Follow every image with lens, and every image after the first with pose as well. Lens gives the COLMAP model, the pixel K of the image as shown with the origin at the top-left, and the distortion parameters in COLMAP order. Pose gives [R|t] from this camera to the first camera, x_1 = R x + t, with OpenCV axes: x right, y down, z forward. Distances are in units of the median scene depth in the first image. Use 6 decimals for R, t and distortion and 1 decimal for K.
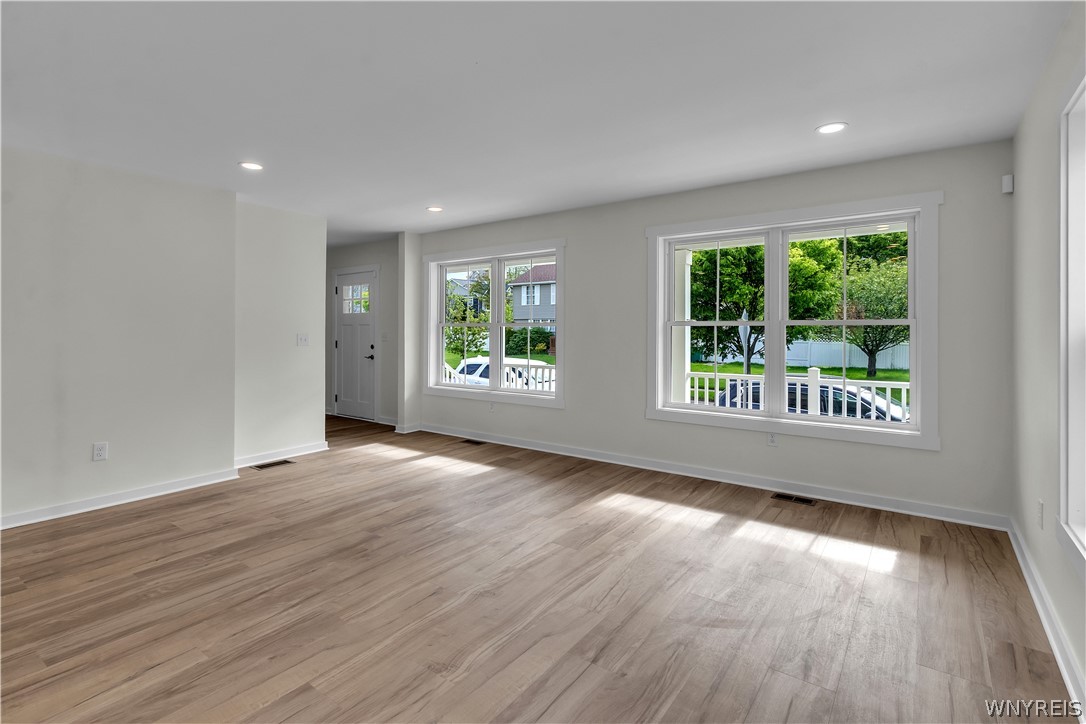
lens RADIAL K [[519.8, 0, 542.4], [0, 519.8, 334.6], [0, 0, 1]] dist [0.006648, -0.002534]
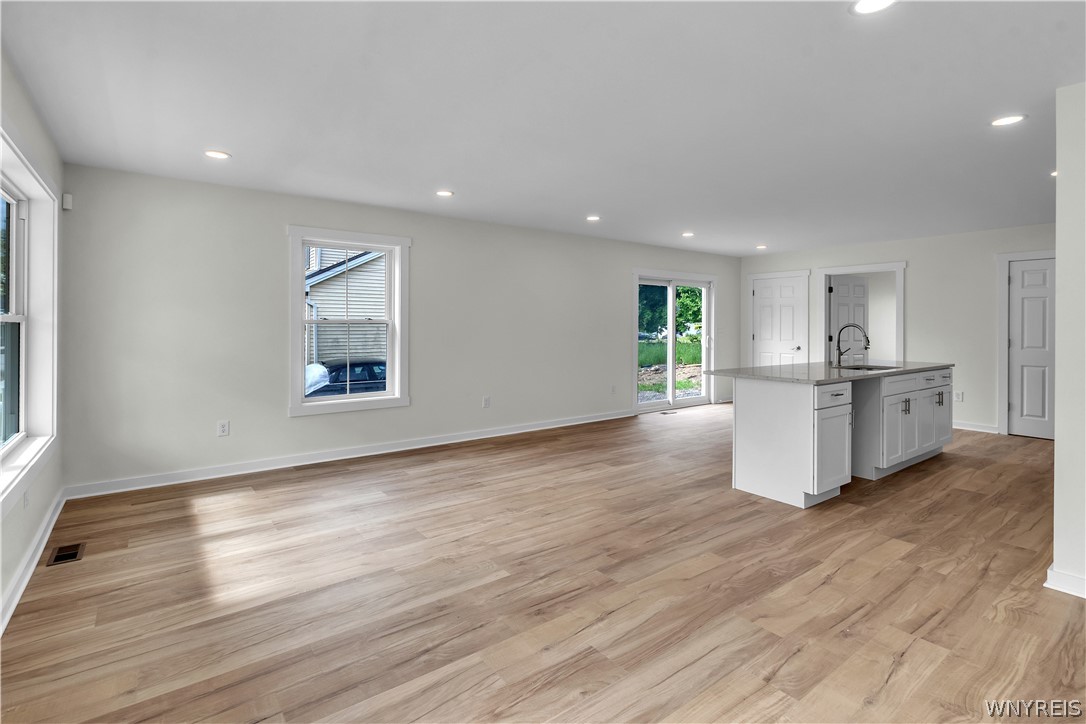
lens RADIAL K [[519.8, 0, 539.3], [0, 519.8, 325.6], [0, 0, 1]] dist [0.006648, -0.002534]
pose [[-0.955856, -0.000564, 0.293834, -0.463452], [0.004045, 0.999878, 0.015075, -0.024774], [-0.293807, 0.015598, -0.955738, 1.812124]]
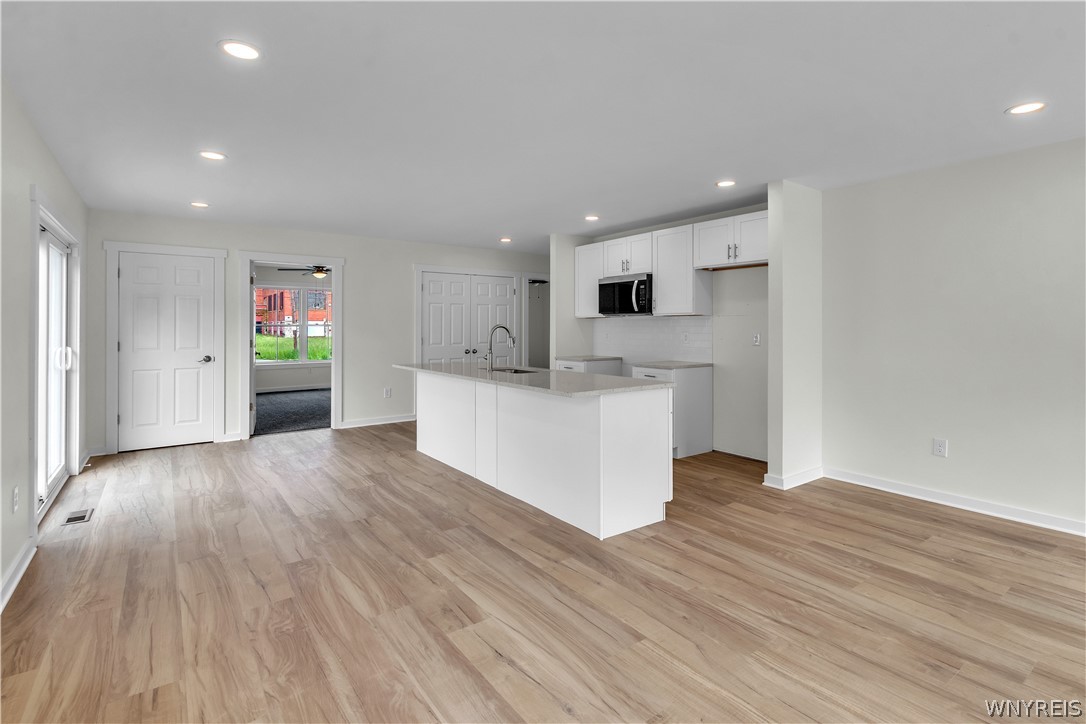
lens RADIAL K [[519.8, 0, 538.2], [0, 519.8, 323.0], [0, 0, 1]] dist [0.006648, -0.002534]
pose [[-0.305775, -0.003735, -0.952097, 0.410848], [-0.012460, 0.999922, 0.000078, -0.009094], [0.952022, 0.011887, -0.305797, 0.648291]]
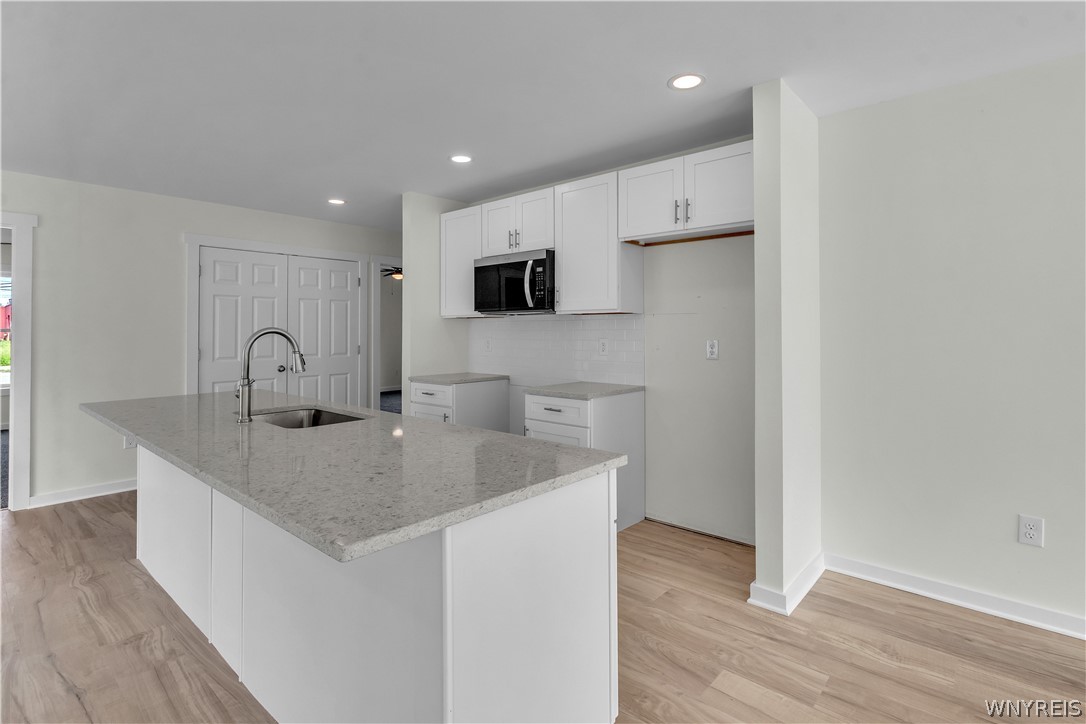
lens RADIAL K [[519.8, 0, 540.6], [0, 519.8, 328.4], [0, 0, 1]] dist [0.006648, -0.002534]
pose [[-0.092836, -0.001098, -0.995681, -0.215322], [-0.010724, 0.999942, -0.000103, -0.006417], [0.995624, 0.010668, -0.092843, 0.556588]]
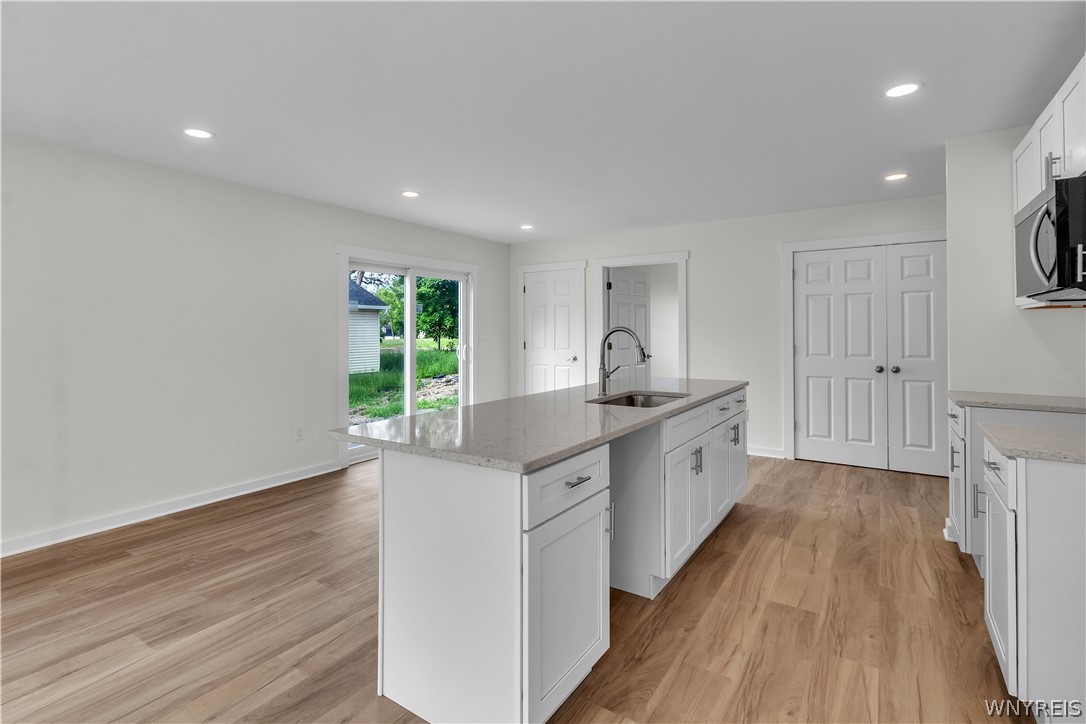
lens RADIAL K [[519.8, 0, 539.2], [0, 519.8, 324.8], [0, 0, 1]] dist [0.006648, -0.002534]
pose [[-0.998962, 0.006941, -0.045024, -0.693733], [0.006746, 0.999967, 0.004465, -0.013629], [0.045054, 0.004156, -0.998976, 1.043300]]
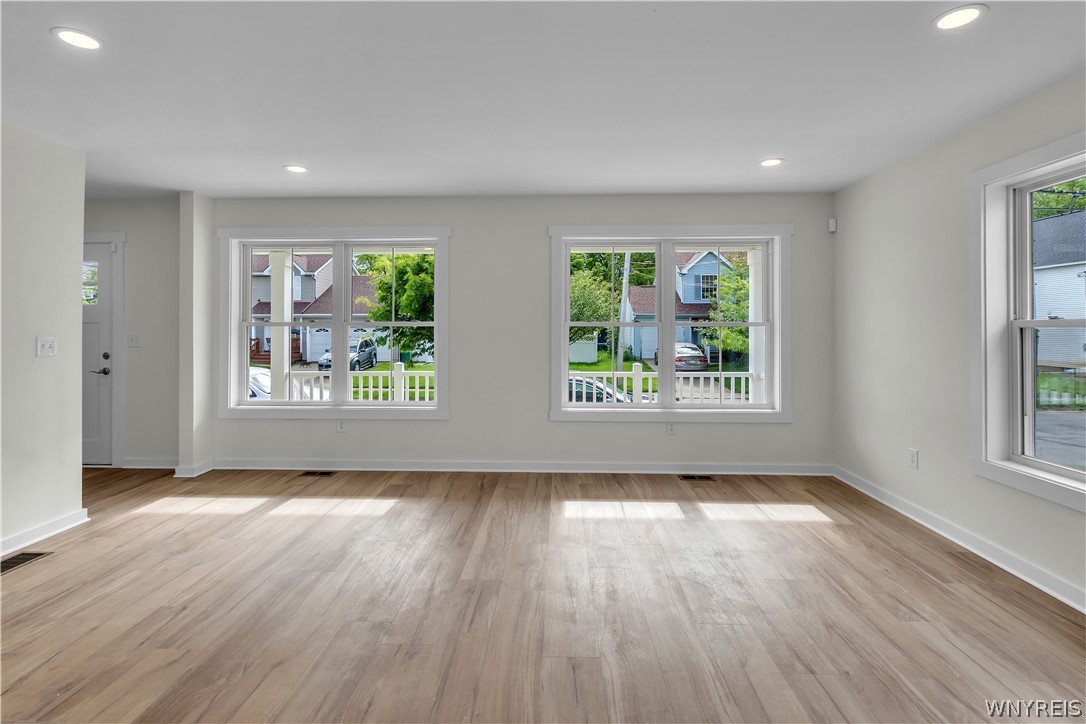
lens RADIAL K [[519.8, 0, 539.0], [0, 519.8, 328.4], [0, 0, 1]] dist [0.006648, -0.002534]
pose [[0.828684, 0.001862, 0.559713, -0.534085], [0.005409, 0.999921, -0.011335, -0.002038], [-0.559690, 0.012420, 0.828609, 0.291790]]
